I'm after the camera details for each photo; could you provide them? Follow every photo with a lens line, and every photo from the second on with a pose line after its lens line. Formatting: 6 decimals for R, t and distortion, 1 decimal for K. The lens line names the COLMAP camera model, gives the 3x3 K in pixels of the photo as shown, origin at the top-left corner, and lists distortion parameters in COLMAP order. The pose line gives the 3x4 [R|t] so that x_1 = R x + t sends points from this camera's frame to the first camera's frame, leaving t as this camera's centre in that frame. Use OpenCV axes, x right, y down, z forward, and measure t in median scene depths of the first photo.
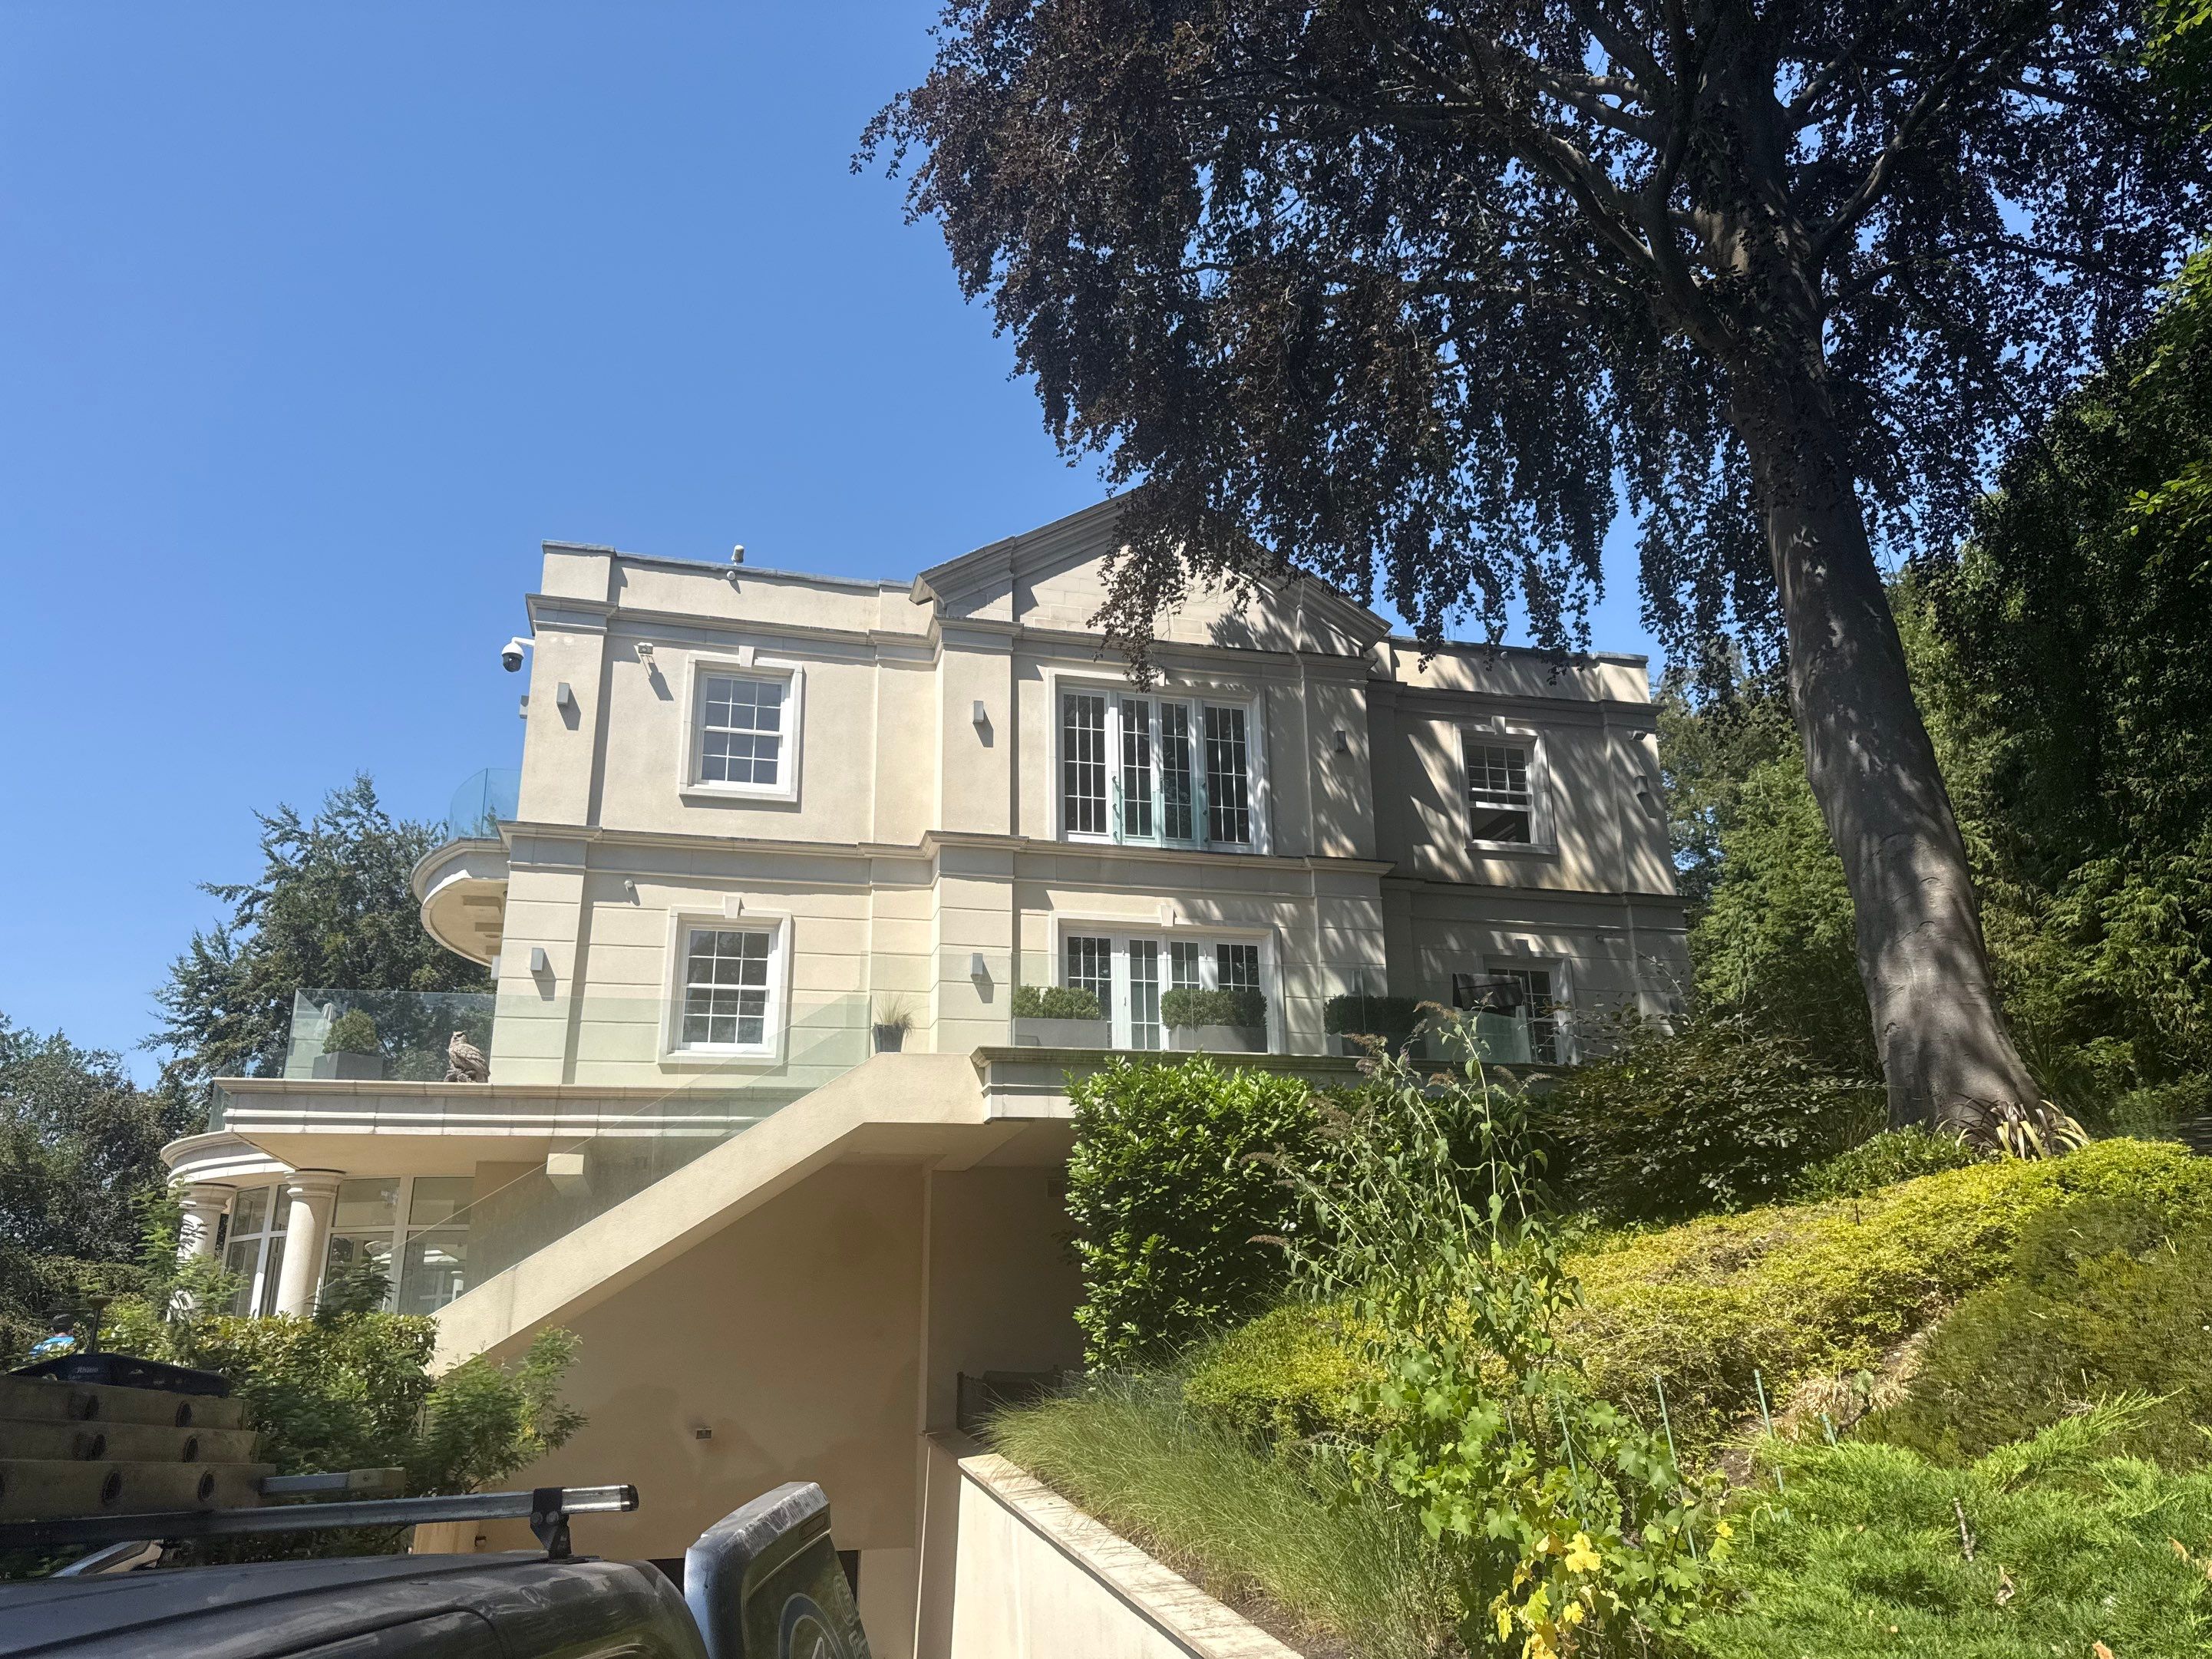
lens RADIAL K [[1539.6, 0, 1135.5], [0, 1539.6, 860.9], [0, 0, 1]] dist [0.089947, -0.123918]
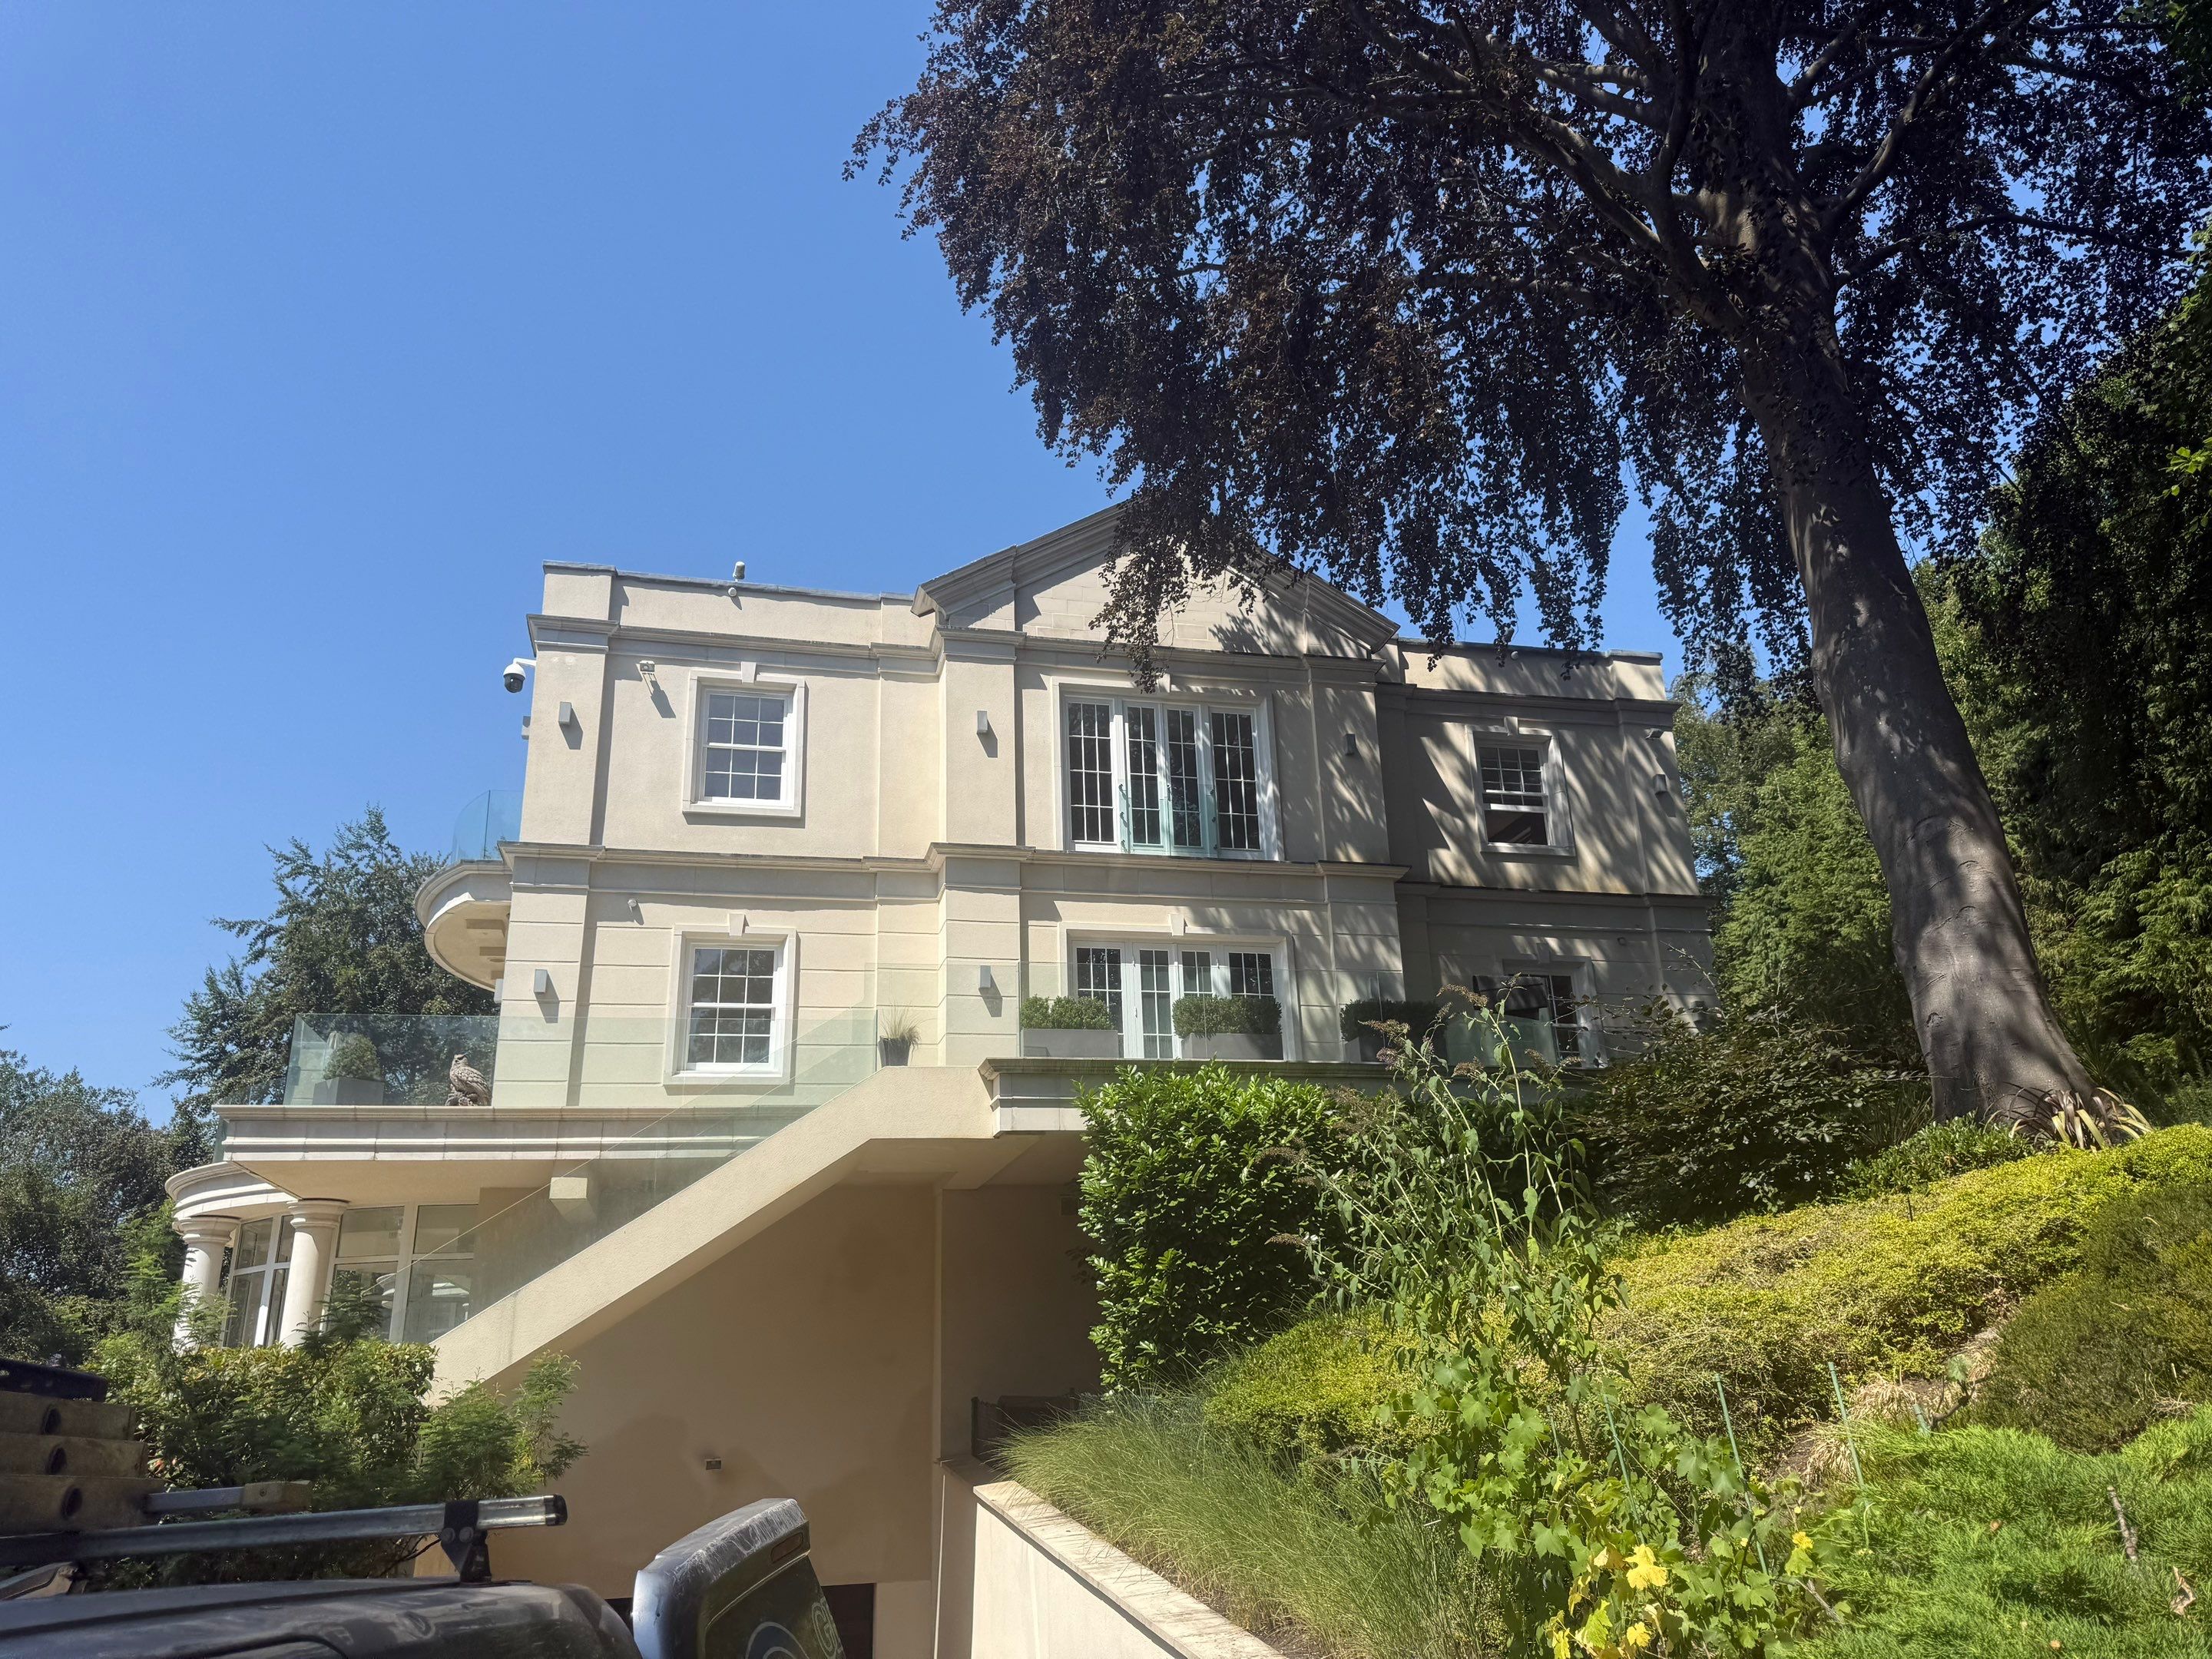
lens RADIAL K [[1543.3, 0, 1118.2], [0, 1543.3, 838.1], [0, 0, 1]] dist [0.079265, -0.098907]
pose [[0.999622, -0.020976, -0.017797, 0.001347], [0.020457, 0.999375, -0.028843, 0.008196], [0.018391, 0.028468, 0.999426, 0.015454]]
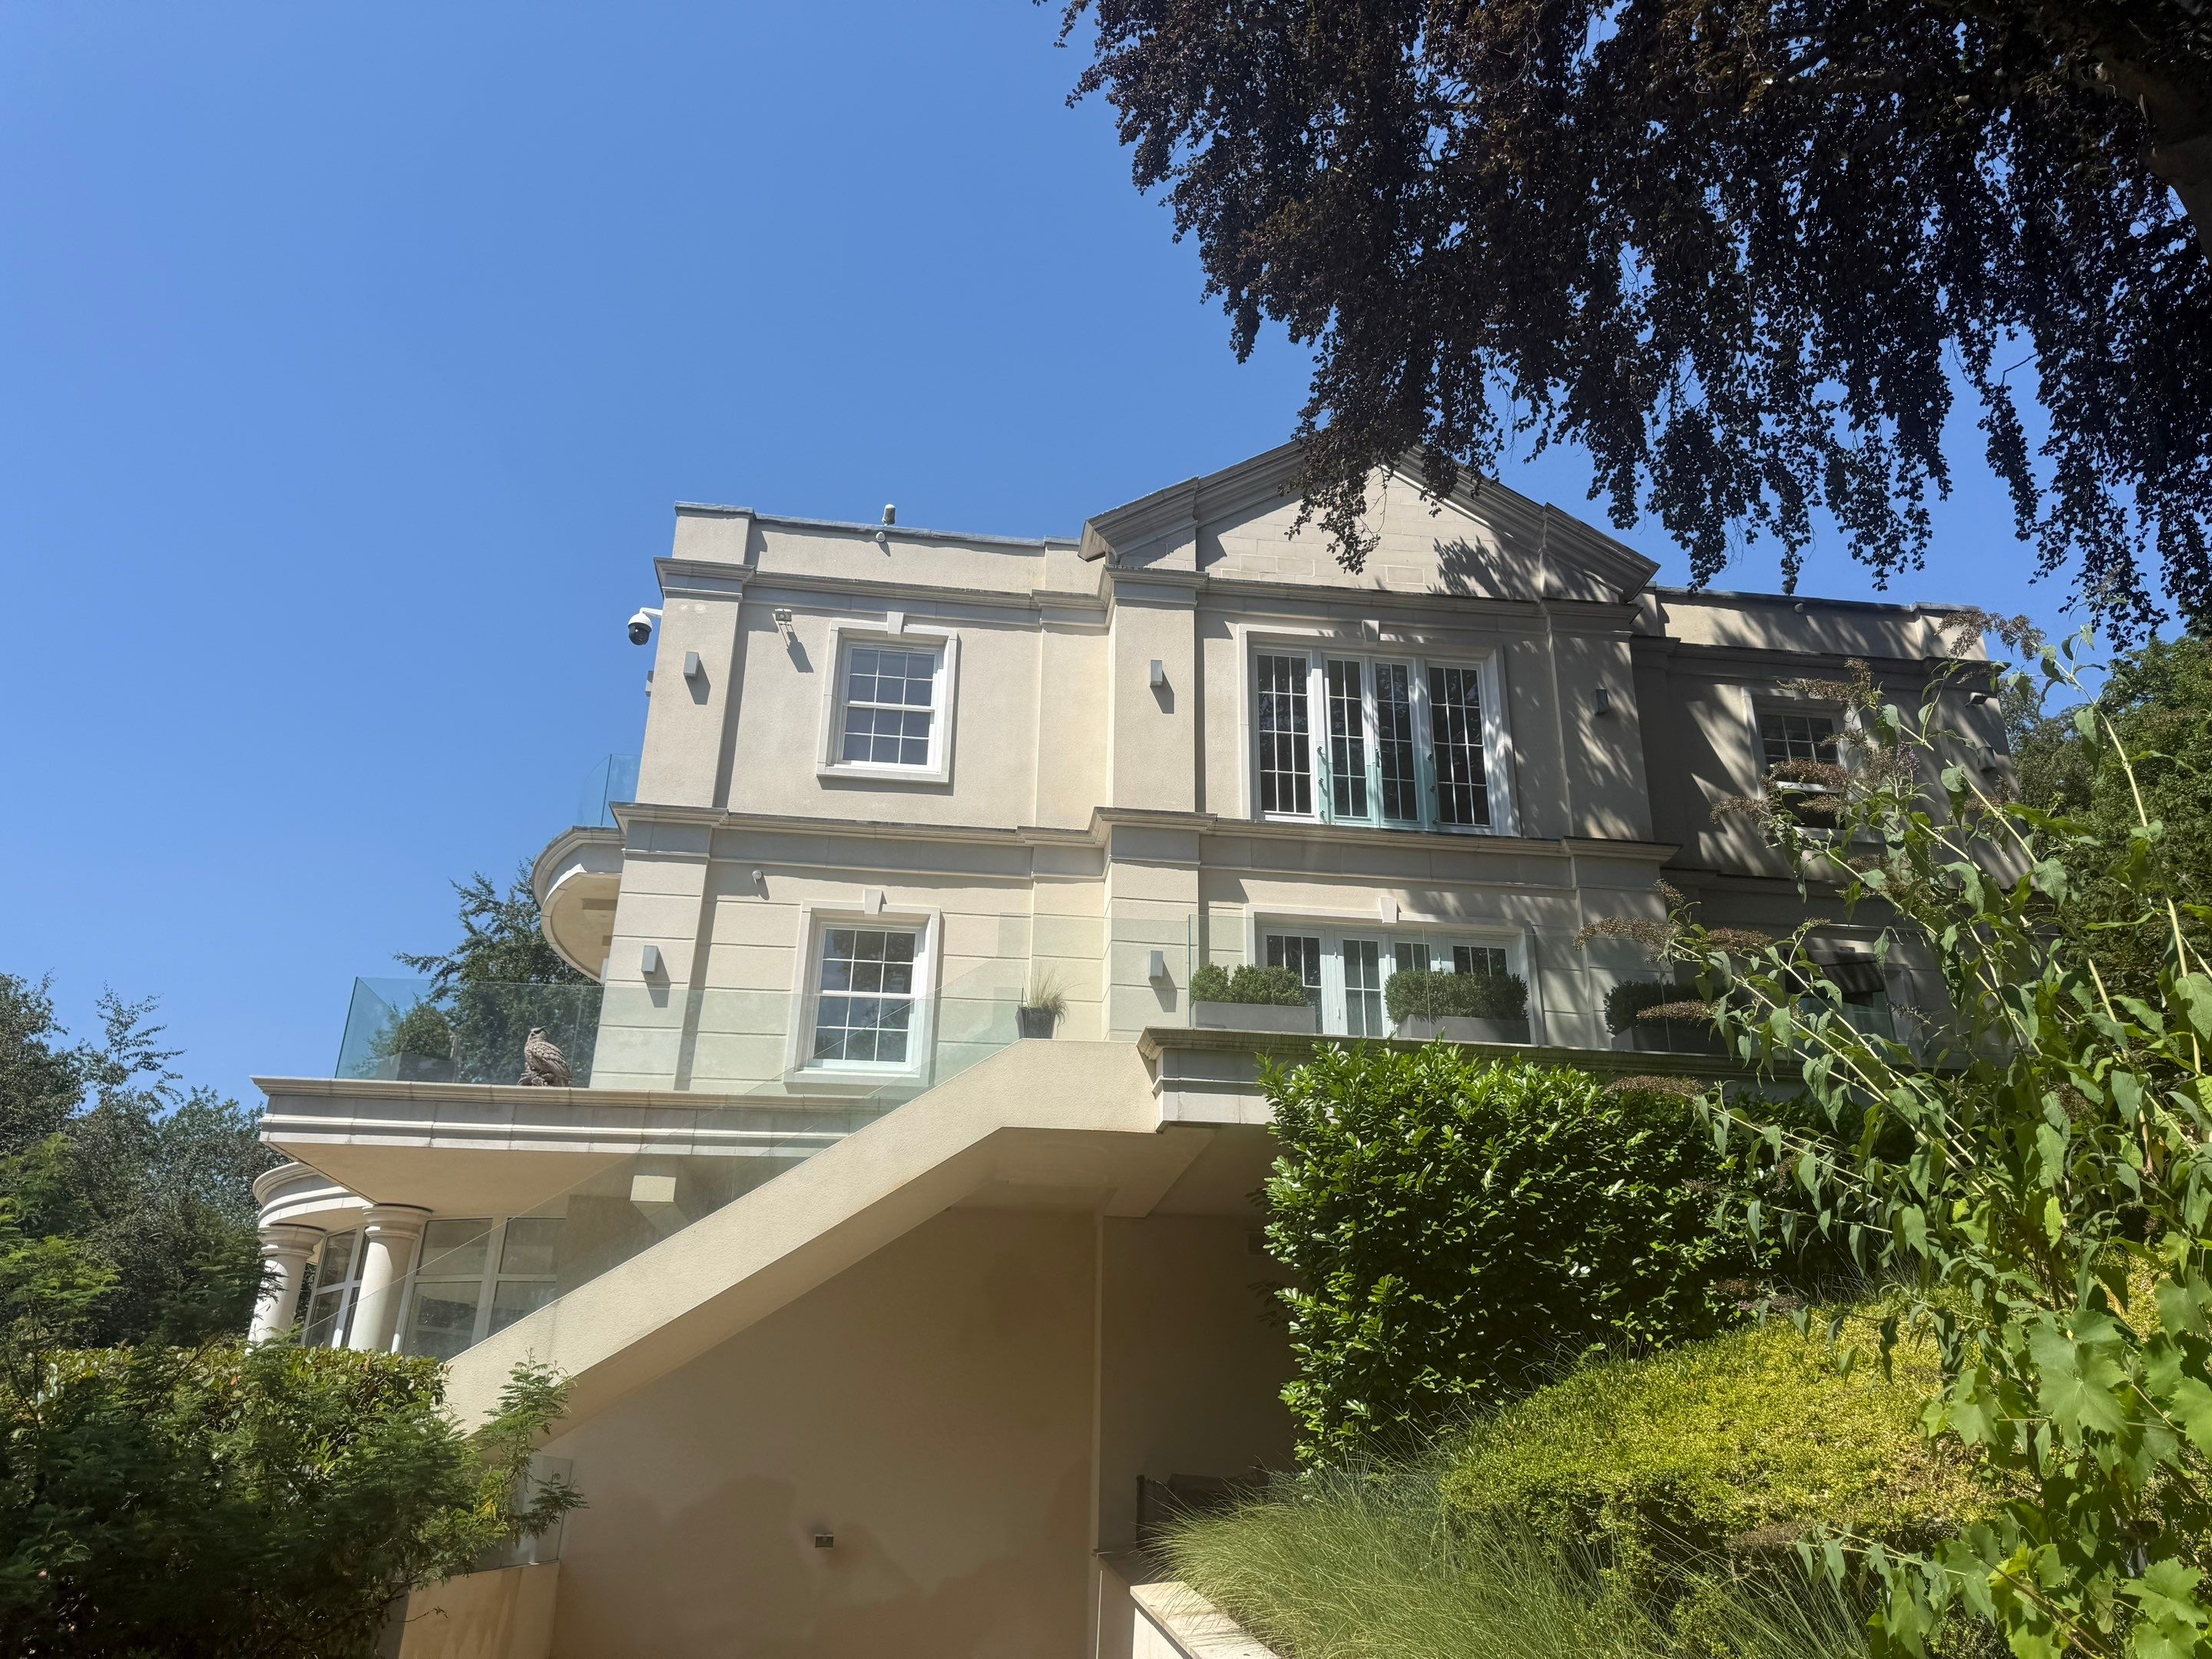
lens RADIAL K [[1570.5, 0, 1122.2], [0, 1570.5, 808.4], [0, 0, 1]] dist [0.094399, -0.149801]
pose [[0.989765, -0.023762, -0.140712, -0.000779], [0.009744, 0.994992, -0.099482, 0.065942], [0.142371, 0.097093, 0.985040, 0.158180]]
